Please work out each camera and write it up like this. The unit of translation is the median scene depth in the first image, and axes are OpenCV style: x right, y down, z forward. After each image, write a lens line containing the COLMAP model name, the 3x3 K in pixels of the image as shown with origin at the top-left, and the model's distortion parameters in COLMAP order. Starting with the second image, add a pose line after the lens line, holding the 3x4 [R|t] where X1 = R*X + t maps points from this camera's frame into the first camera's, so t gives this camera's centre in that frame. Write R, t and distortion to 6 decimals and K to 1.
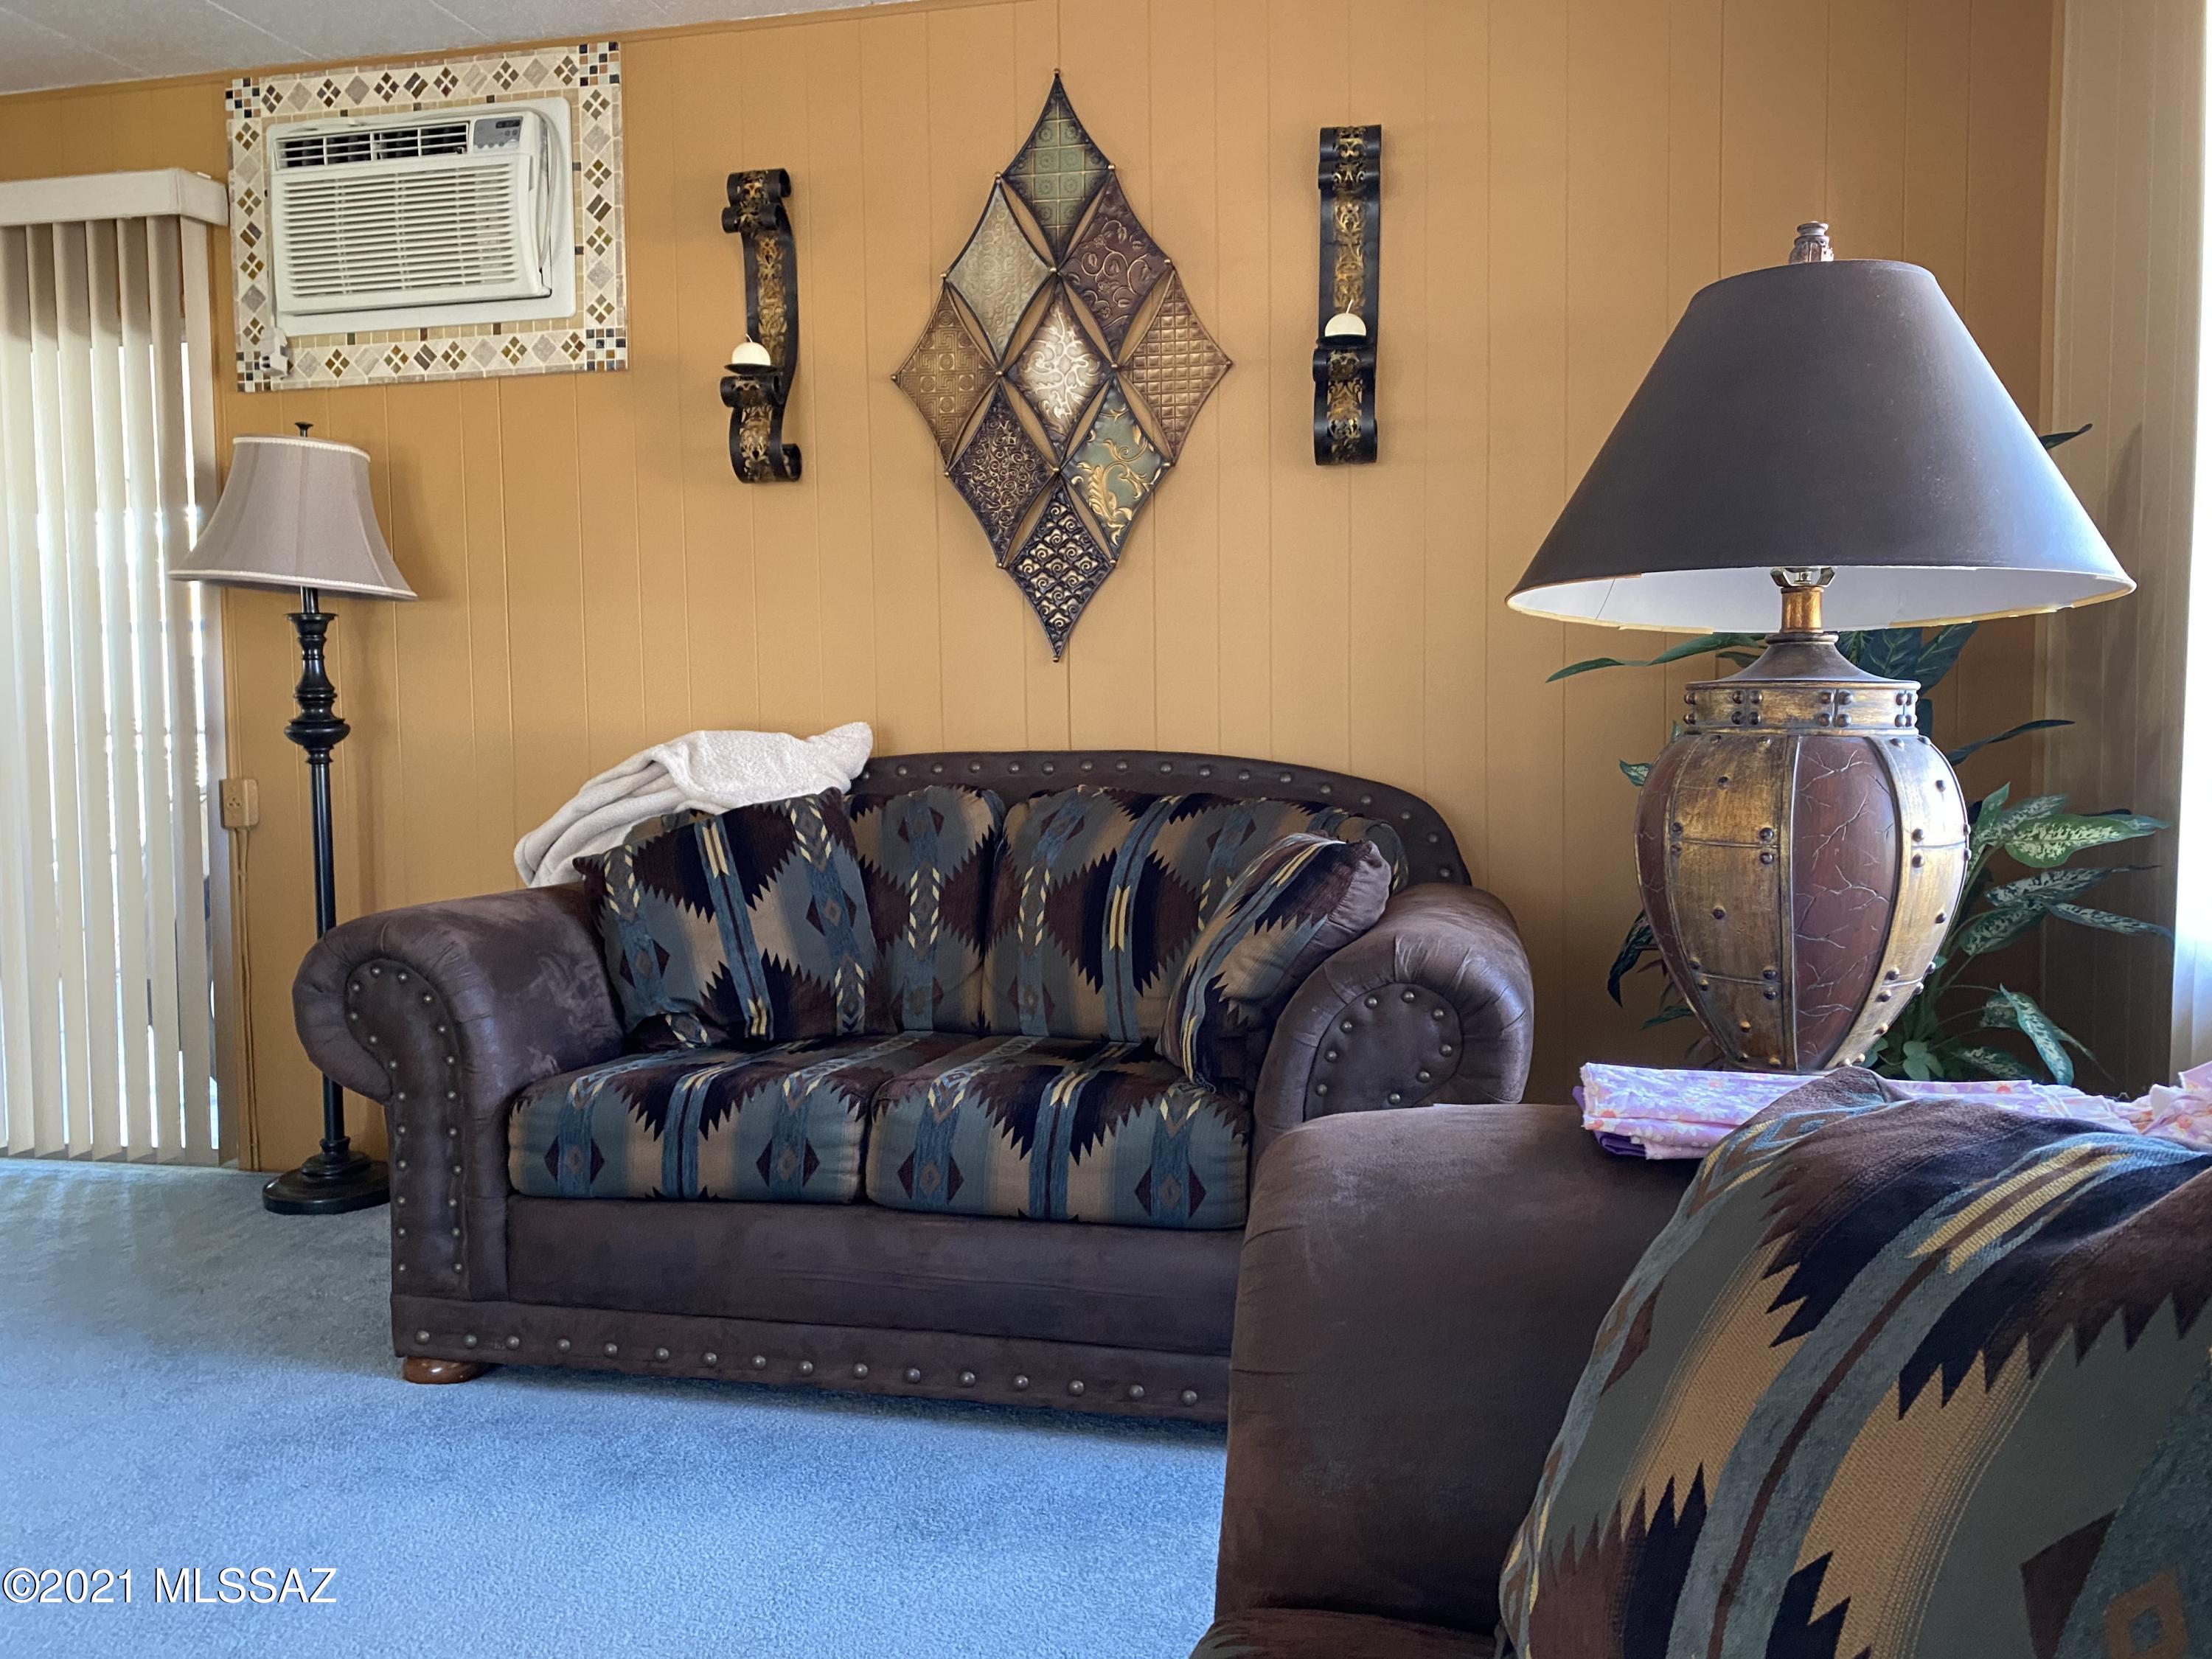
lens RADIAL K [[1668.6, 0, 1104.7], [0, 1668.6, 825.0], [0, 0, 1]] dist [0.007674, -0.006903]
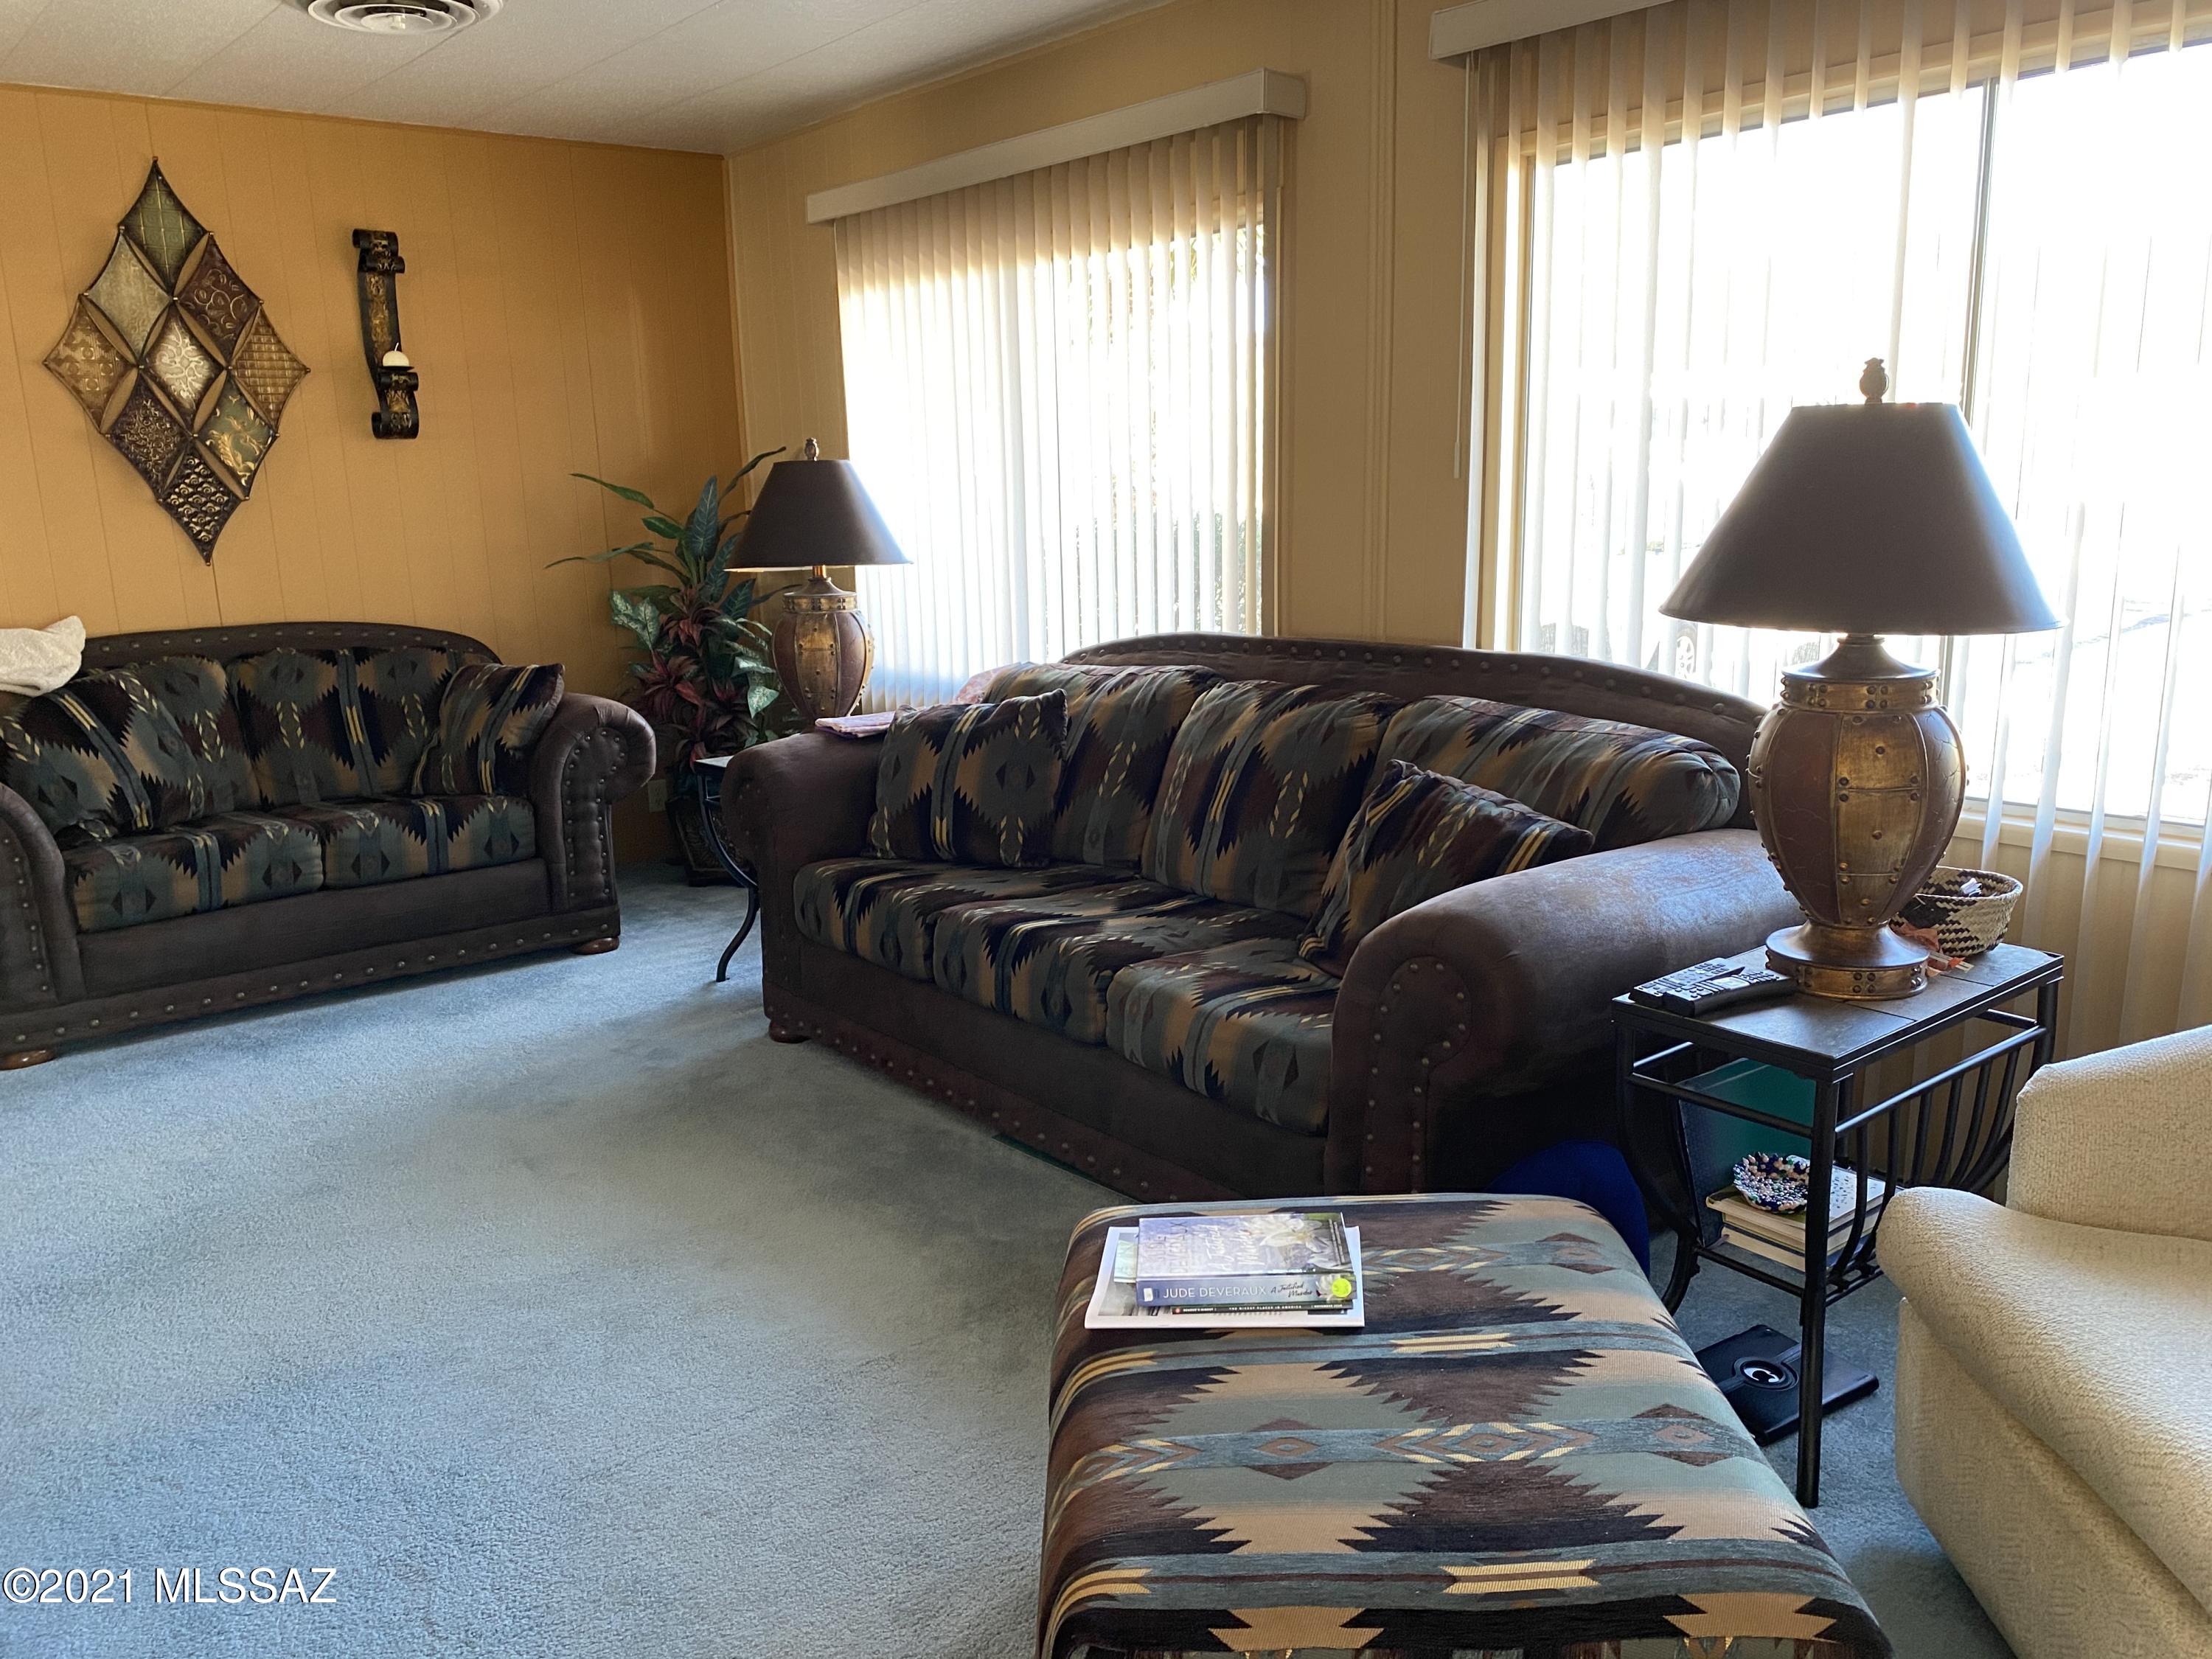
lens RADIAL K [[1681.3, 0, 1100.3], [0, 1681.3, 821.7], [0, 0, 1]] dist [0.041697, -0.034603]
pose [[0.632321, -0.162893, 0.757388, -0.809882], [0.069160, 0.985610, 0.154237, -0.058908], [-0.771613, -0.045146, 0.634488, -0.668132]]
